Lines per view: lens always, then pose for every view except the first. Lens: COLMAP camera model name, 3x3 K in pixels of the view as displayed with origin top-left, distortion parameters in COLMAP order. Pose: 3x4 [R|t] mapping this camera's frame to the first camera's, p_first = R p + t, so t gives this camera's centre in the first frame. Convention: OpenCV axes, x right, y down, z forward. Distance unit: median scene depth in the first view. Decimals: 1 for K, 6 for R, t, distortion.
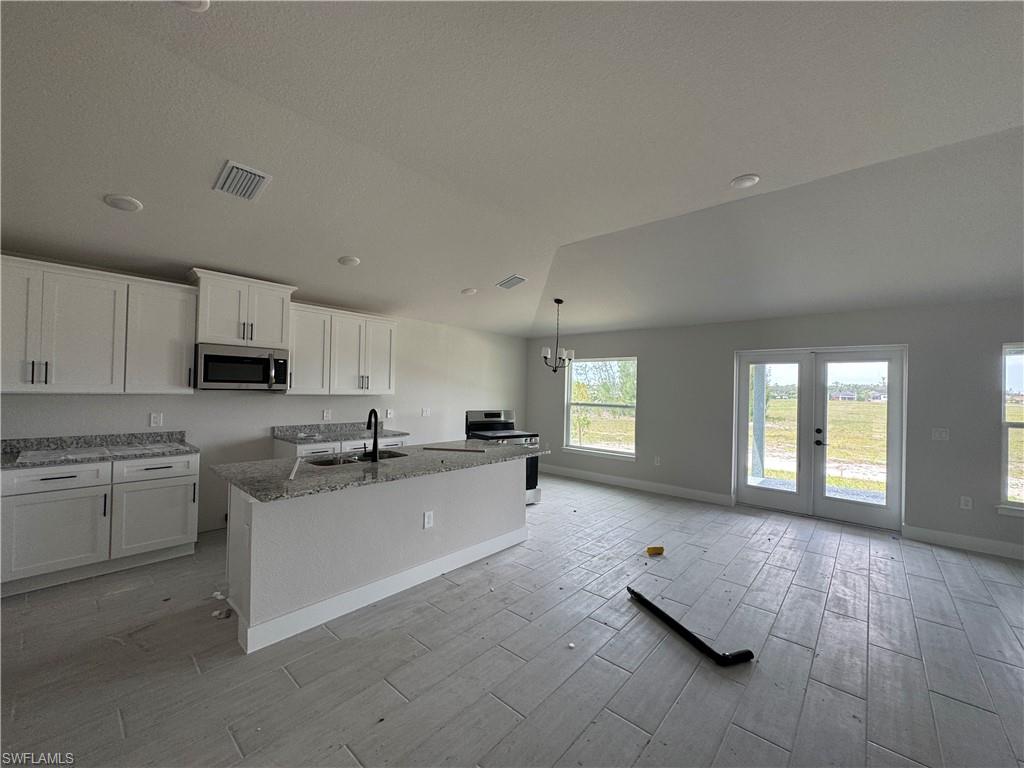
lens RADIAL K [[411.7, 0, 512.0], [0, 411.7, 384.0], [0, 0, 1]] dist [-0.003722, -0.000231]
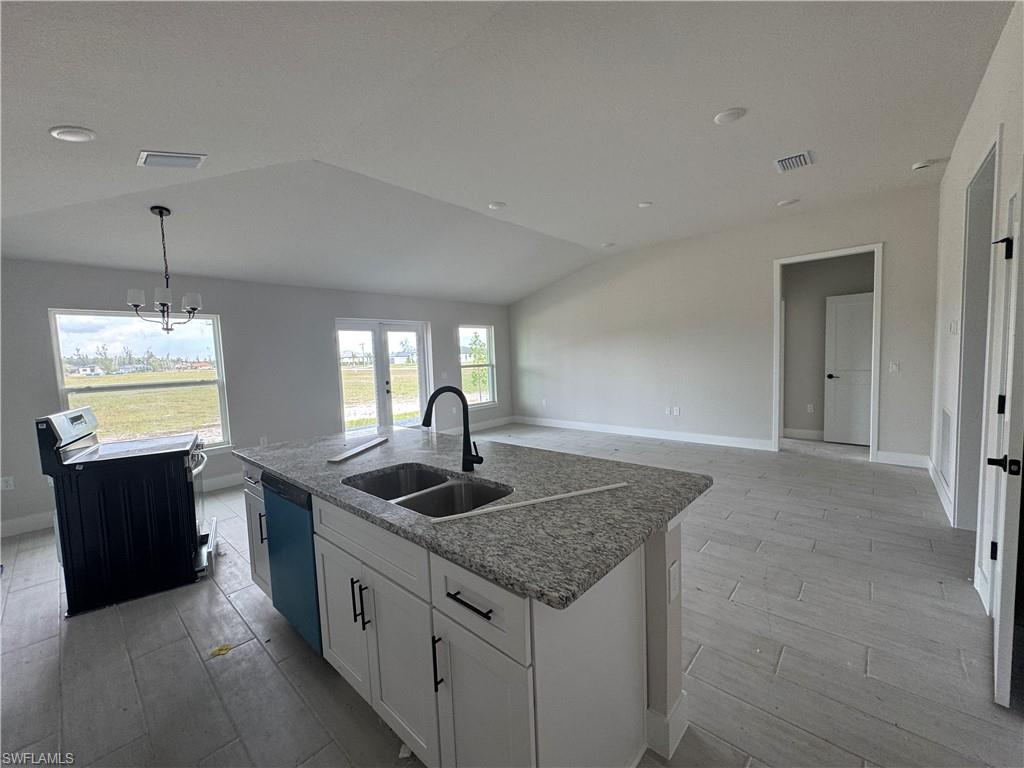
lens RADIAL K [[411.7, 0, 512.0], [0, 411.7, 384.0], [0, 0, 1]] dist [-0.003722, -0.000231]
pose [[0.011298, -0.095397, 0.995375, -0.586169], [0.025439, 0.995144, 0.095086, 0.001189], [-0.999613, 0.024247, 0.013670, 0.577564]]
